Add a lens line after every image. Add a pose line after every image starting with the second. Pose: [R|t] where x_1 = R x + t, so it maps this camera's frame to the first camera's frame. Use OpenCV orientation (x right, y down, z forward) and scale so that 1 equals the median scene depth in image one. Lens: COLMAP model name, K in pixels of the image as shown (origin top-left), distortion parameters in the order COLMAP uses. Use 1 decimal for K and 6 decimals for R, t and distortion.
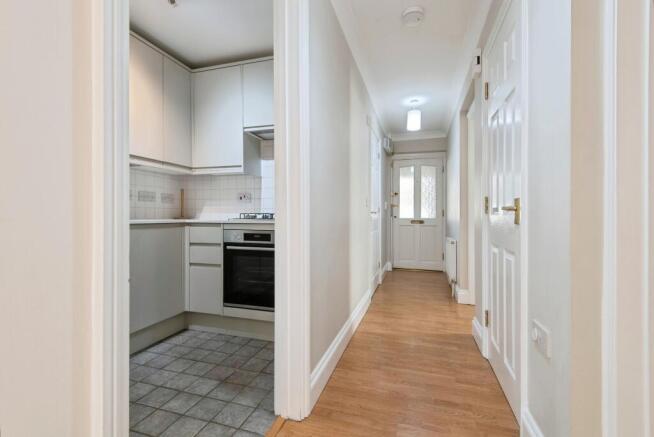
lens RADIAL K [[292.6, 0, 327.2], [0, 292.6, 216.6], [0, 0, 1]] dist [0.016460, -0.000605]
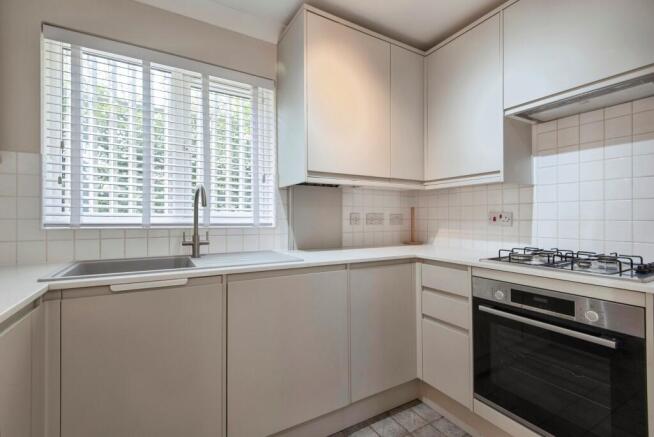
lens RADIAL K [[292.6, 0, 327.2], [0, 292.6, 216.6], [0, 0, 1]] dist [0.016460, -0.000605]
pose [[0.733569, -0.008268, -0.679565, -0.132678], [0.001868, 0.999947, -0.010150, -0.069323], [0.679613, 0.006176, 0.733545, 0.280719]]
